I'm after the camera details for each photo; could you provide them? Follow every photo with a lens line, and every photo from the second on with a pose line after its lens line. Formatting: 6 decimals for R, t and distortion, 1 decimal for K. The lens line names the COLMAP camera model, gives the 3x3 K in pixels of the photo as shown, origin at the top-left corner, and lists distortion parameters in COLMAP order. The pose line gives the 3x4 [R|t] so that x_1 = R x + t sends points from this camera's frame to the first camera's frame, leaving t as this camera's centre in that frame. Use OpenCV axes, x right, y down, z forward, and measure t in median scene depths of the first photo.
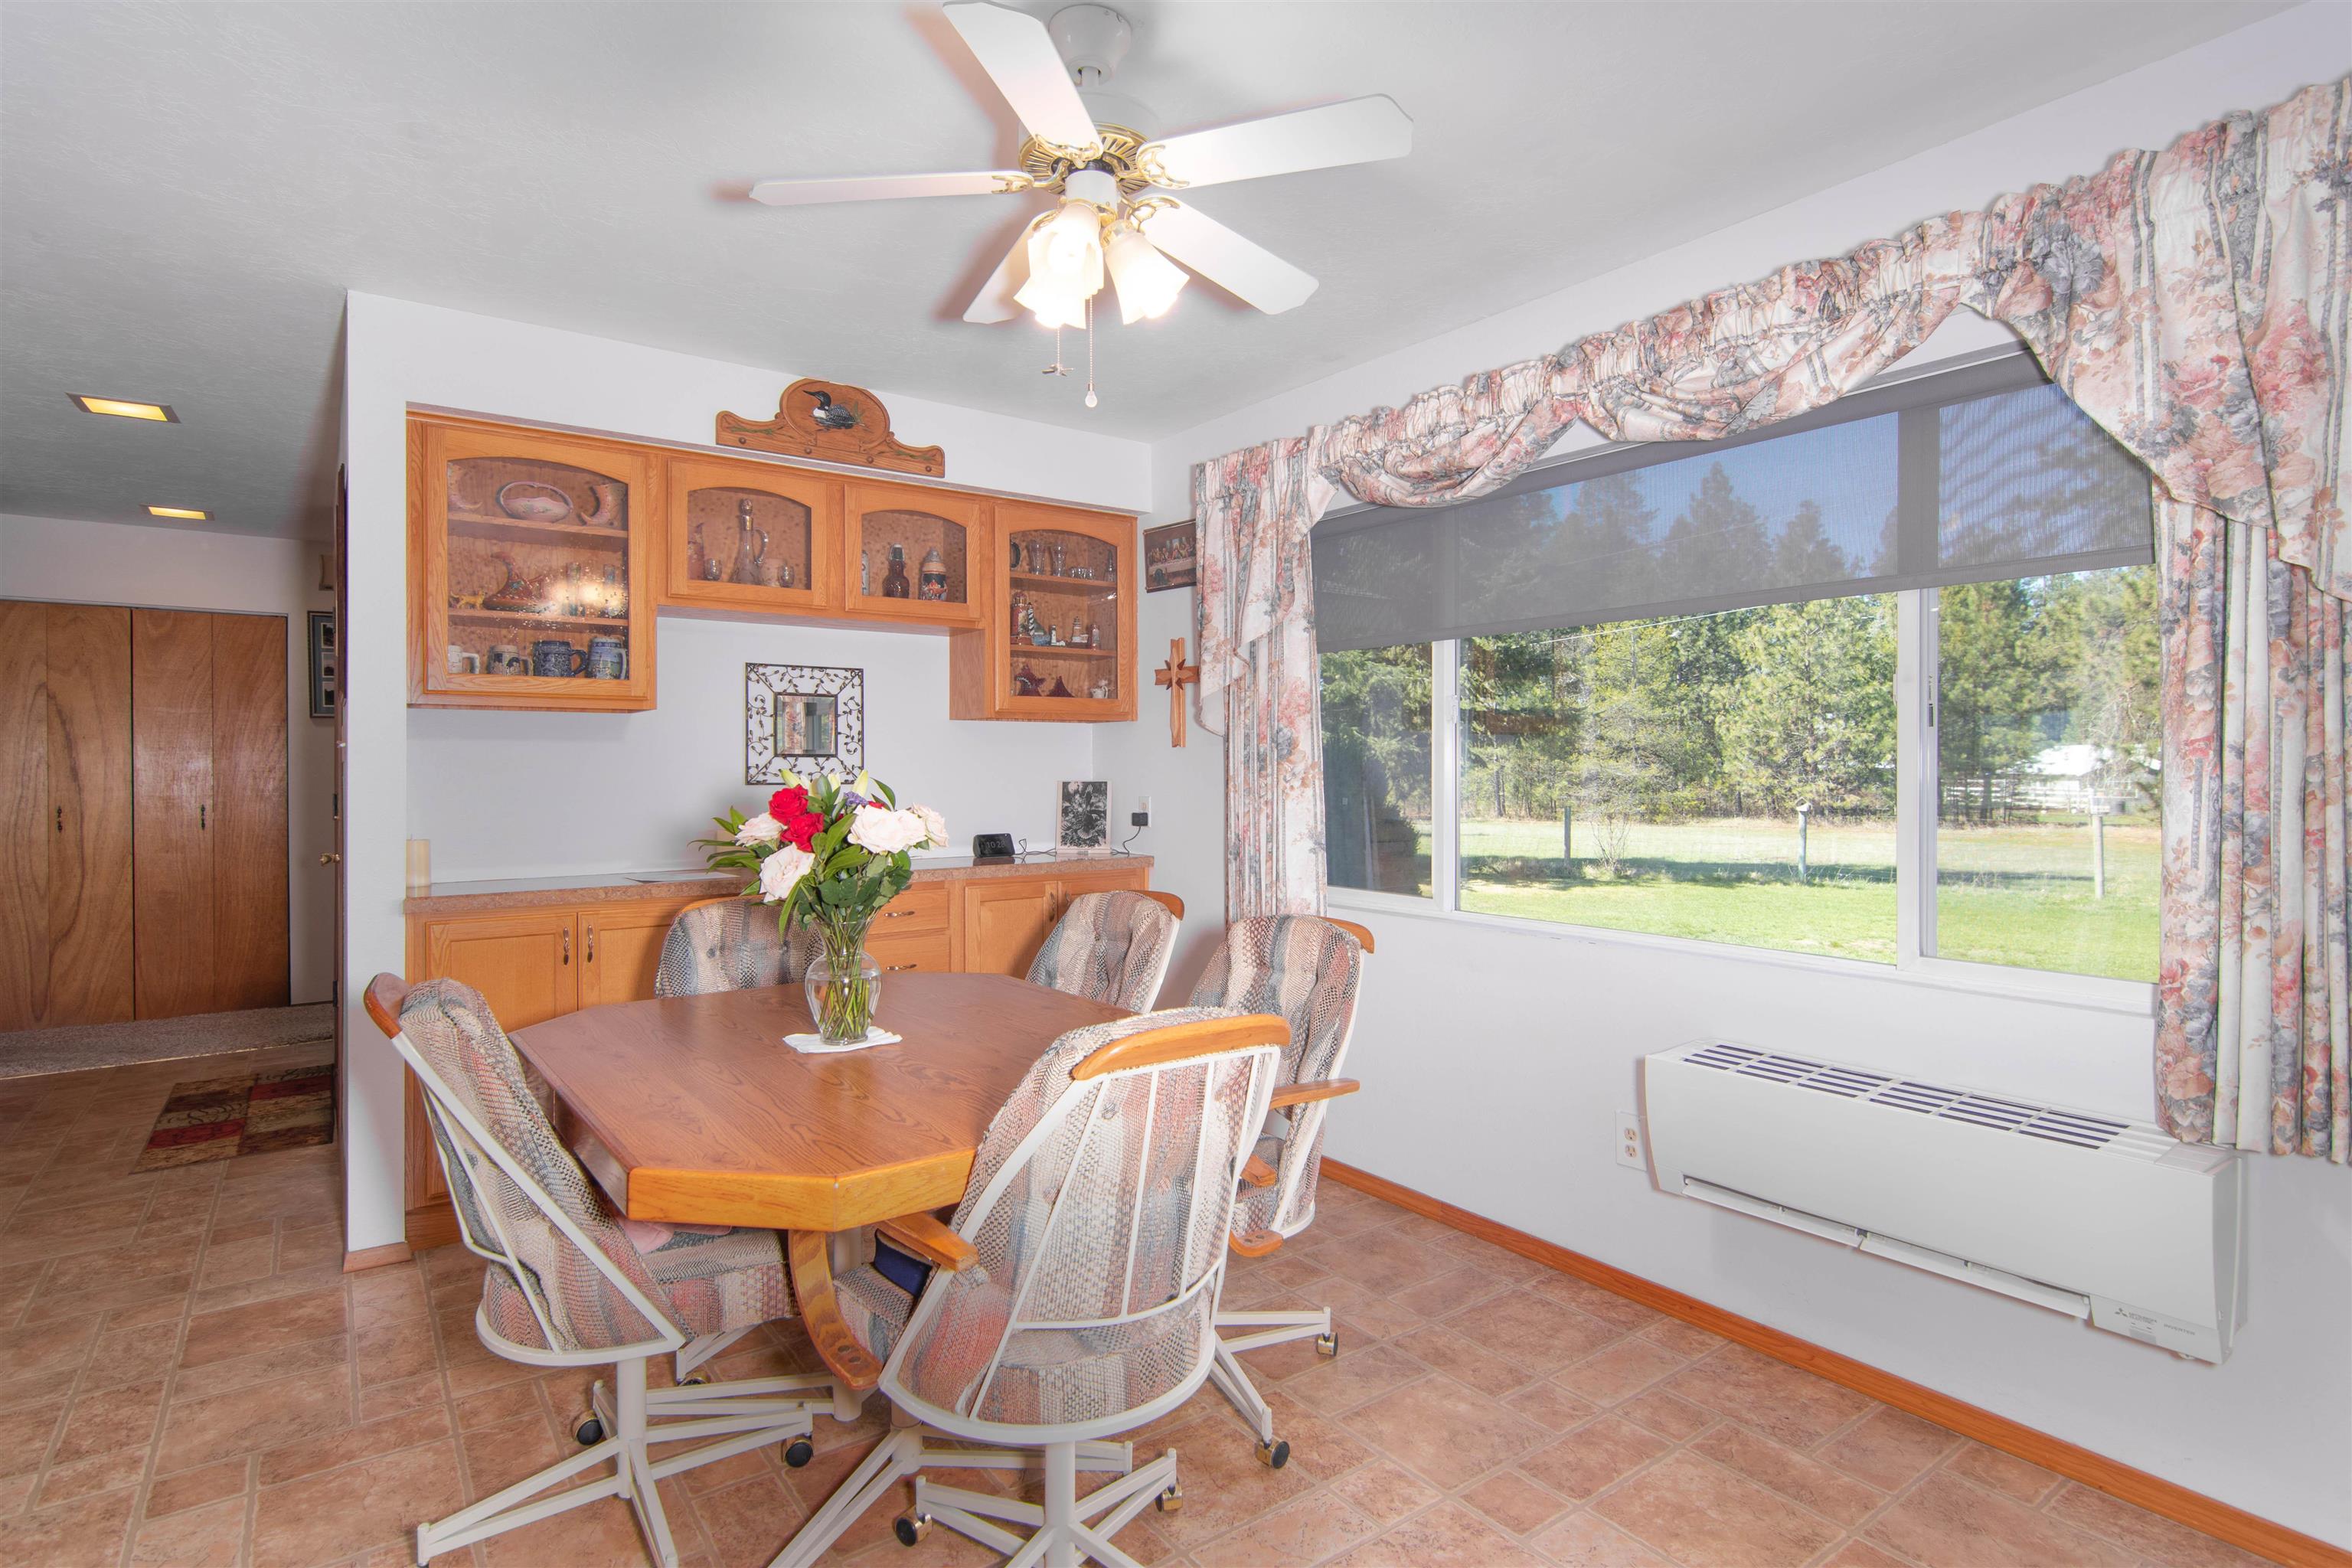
lens RADIAL K [[1198.6, 0, 1173.5], [0, 1198.6, 774.8], [0, 0, 1]] dist [-0.003956, 0.002266]
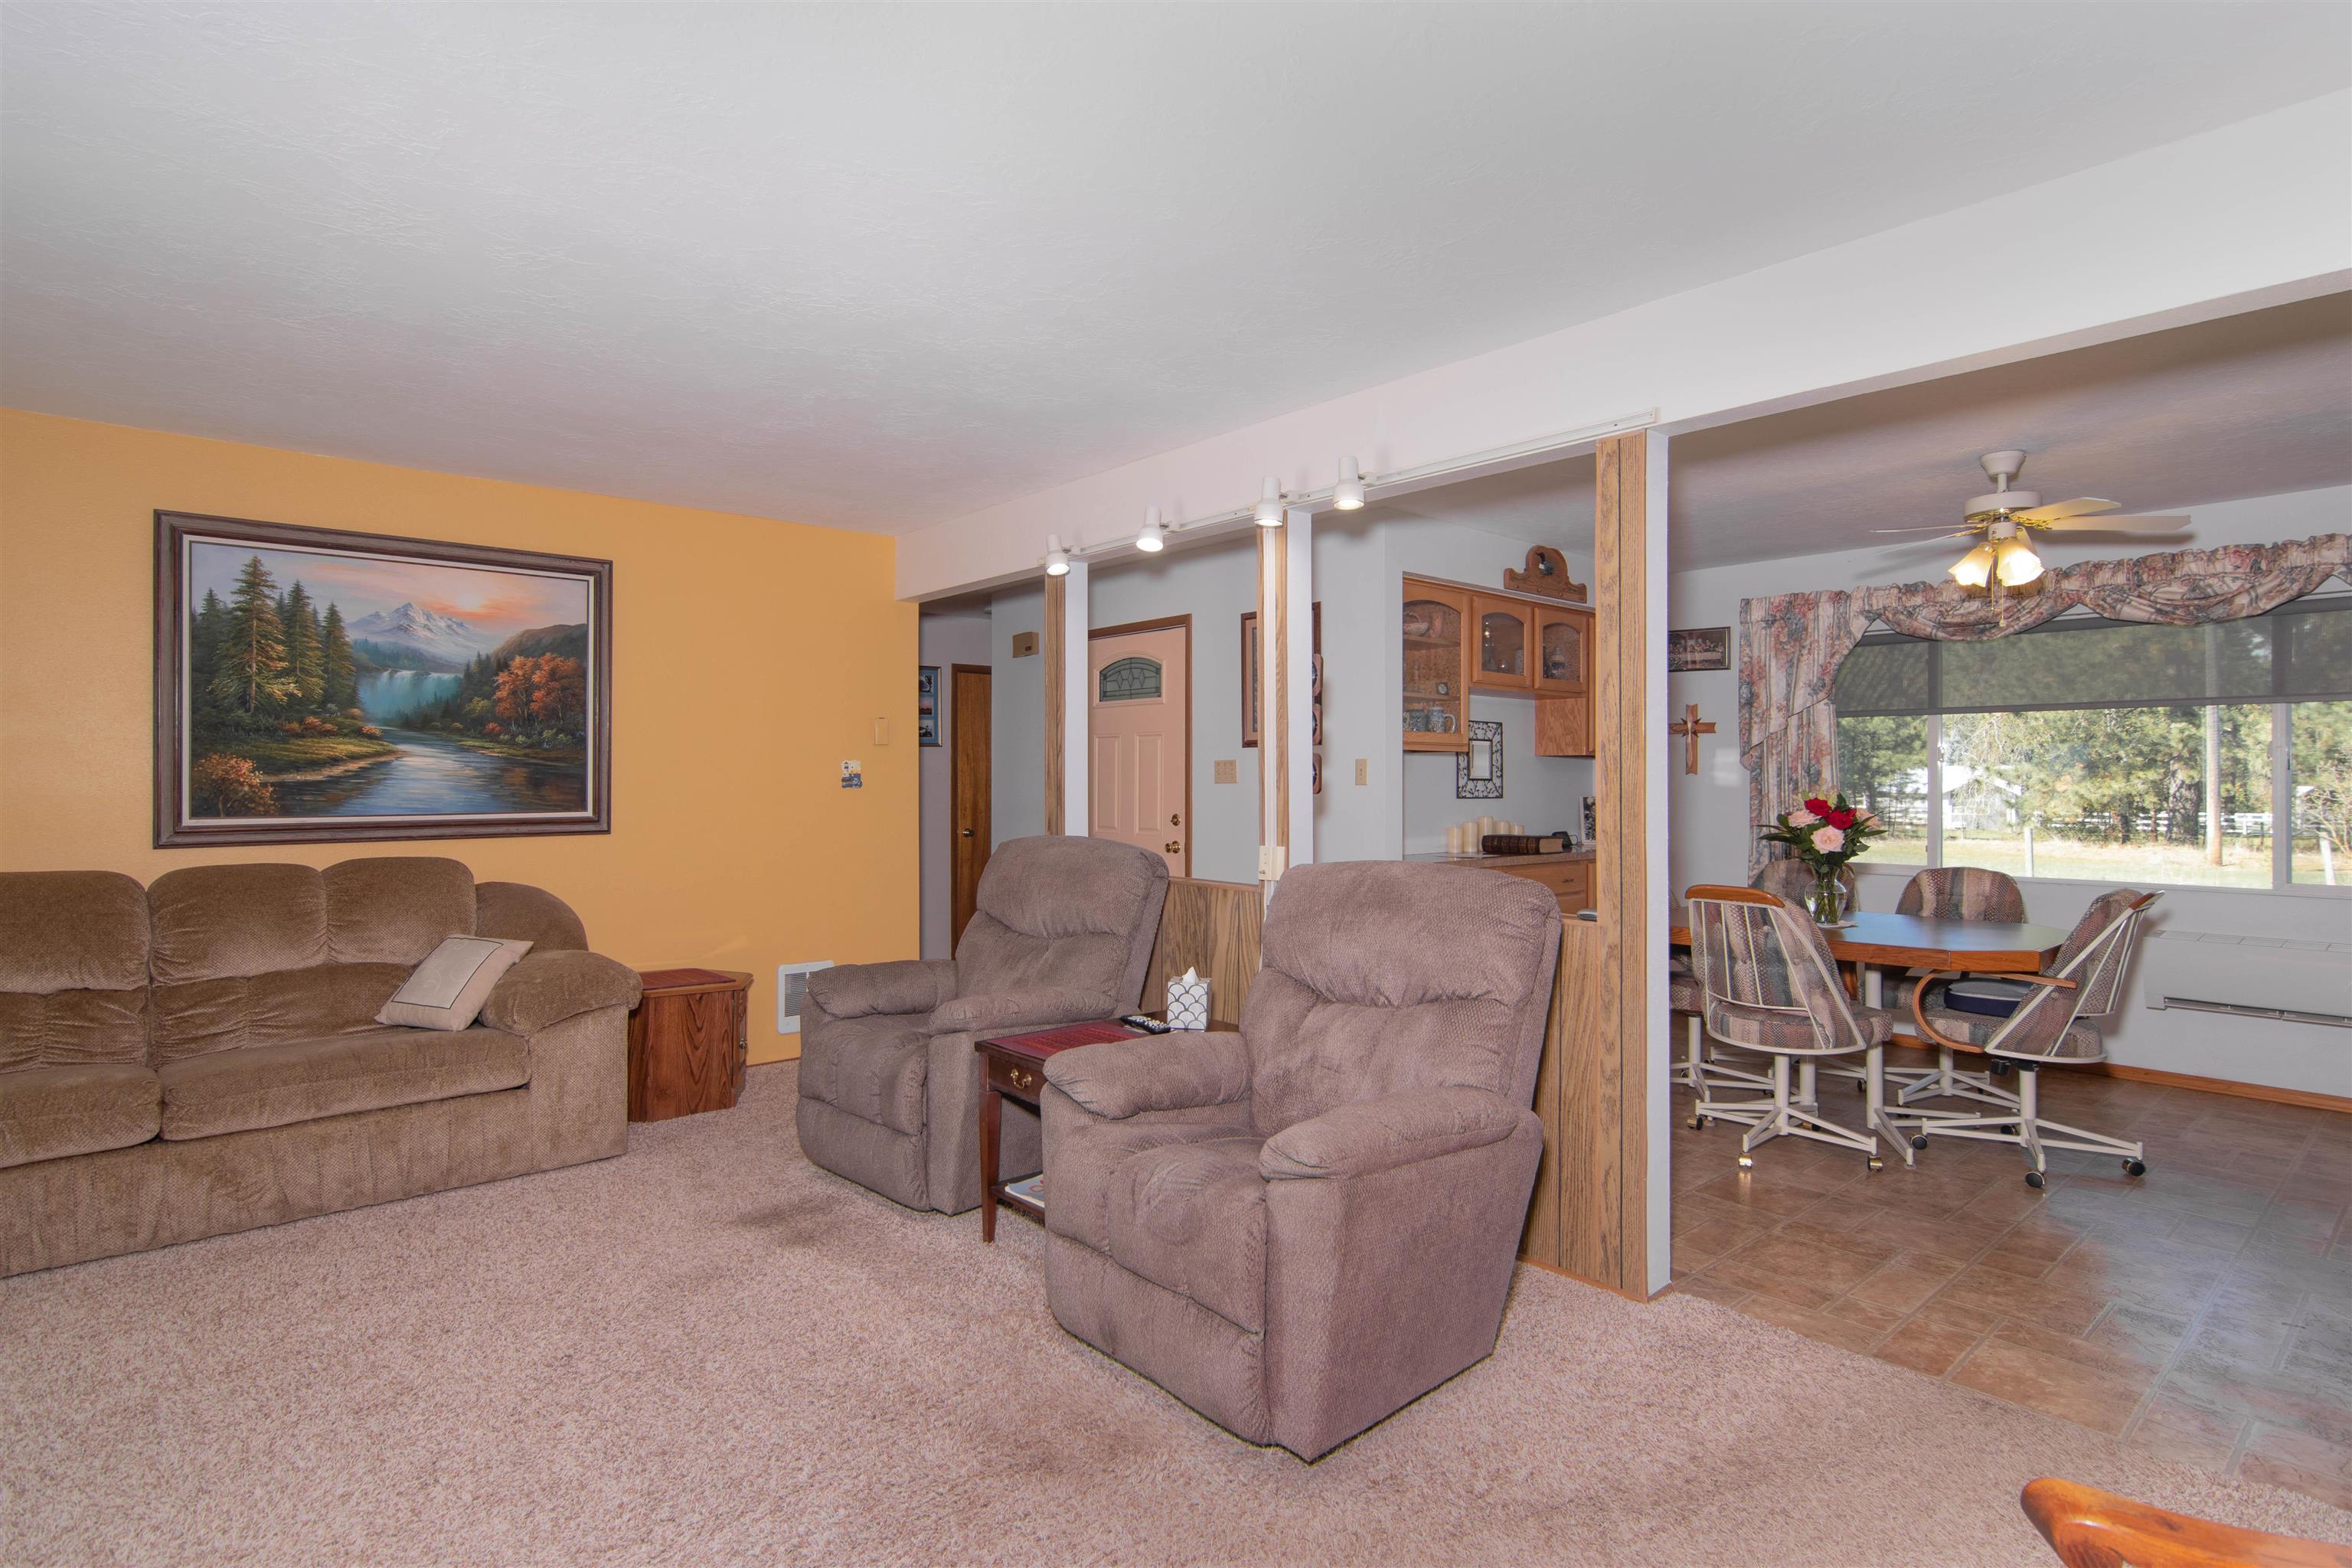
lens RADIAL K [[1198.6, 0, 1171.9], [0, 1198.6, 776.6], [0, 0, 1]] dist [-0.003956, 0.002266]
pose [[0.995164, 0.002601, 0.098188, -0.984904], [-0.001323, 0.999914, -0.013078, 0.000755], [-0.098214, 0.012884, 0.995082, -0.564730]]
